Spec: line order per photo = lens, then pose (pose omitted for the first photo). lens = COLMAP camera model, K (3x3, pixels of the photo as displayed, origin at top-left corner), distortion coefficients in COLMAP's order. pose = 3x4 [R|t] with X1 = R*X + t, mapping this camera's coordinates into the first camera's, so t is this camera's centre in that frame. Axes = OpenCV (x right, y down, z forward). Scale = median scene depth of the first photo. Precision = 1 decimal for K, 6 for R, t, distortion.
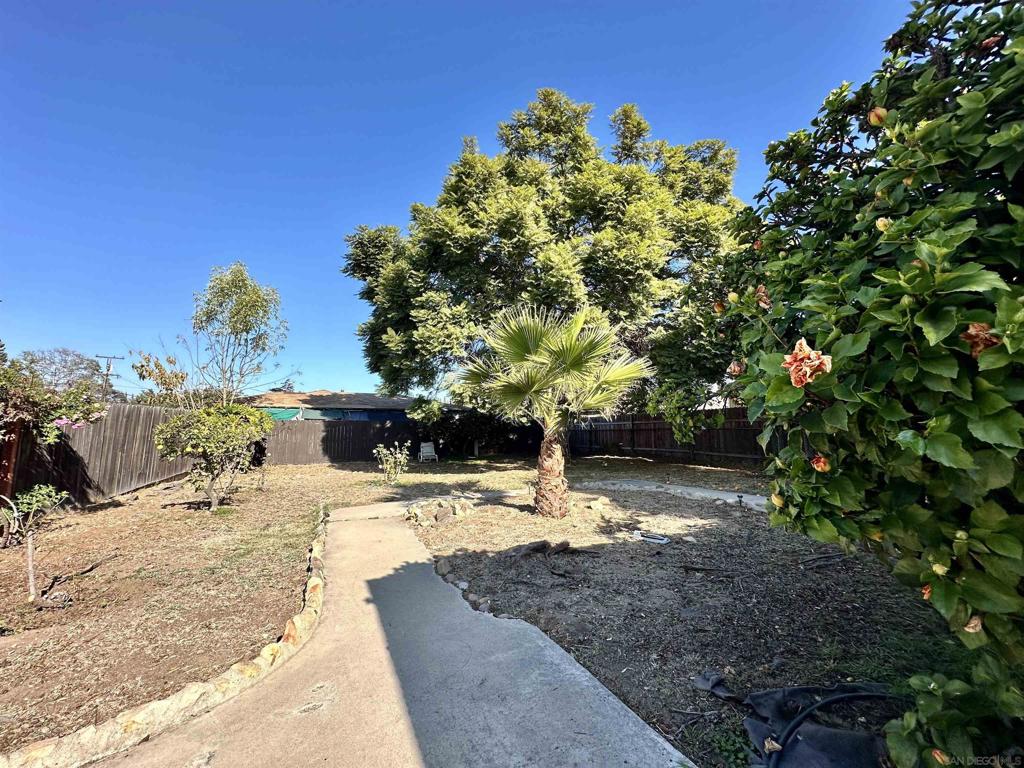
lens RADIAL K [[410.6, 0, 509.0], [0, 410.6, 380.0], [0, 0, 1]] dist [-0.000146, 0.000052]
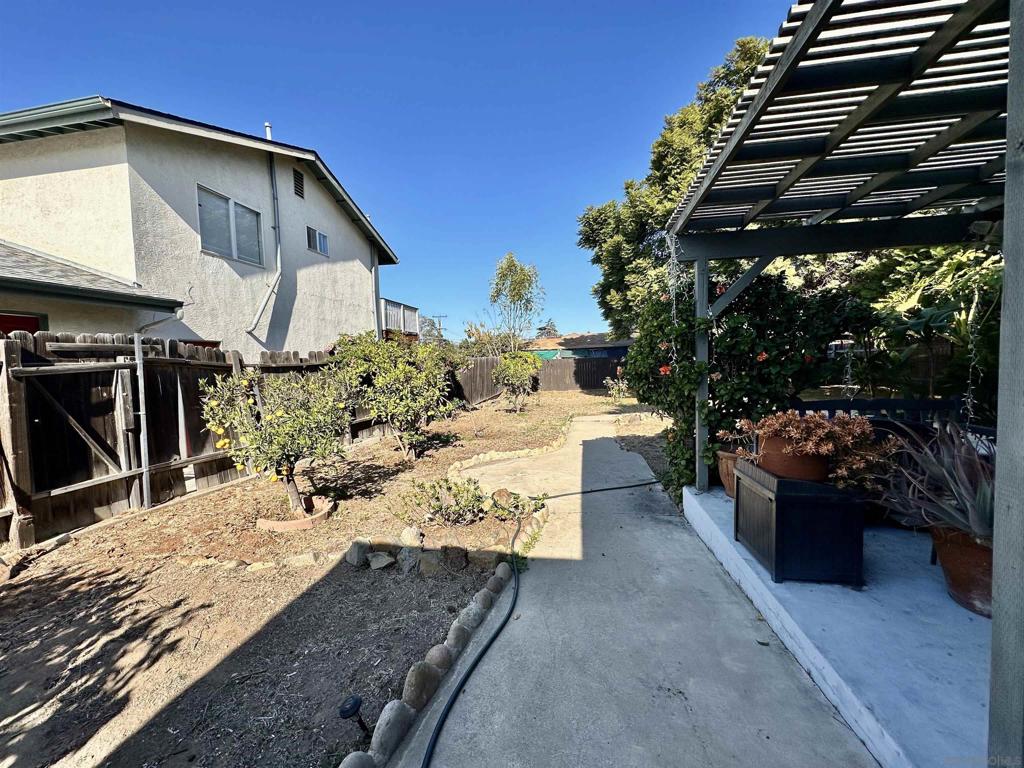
lens RADIAL K [[410.6, 0, 509.0], [0, 410.6, 380.0], [0, 0, 1]] dist [-0.000146, 0.000052]
pose [[0.824311, -0.004197, -0.566121, 0.169949], [0.101961, 0.984722, 0.141161, -0.056147], [0.556879, -0.174083, 0.812146, -0.284383]]
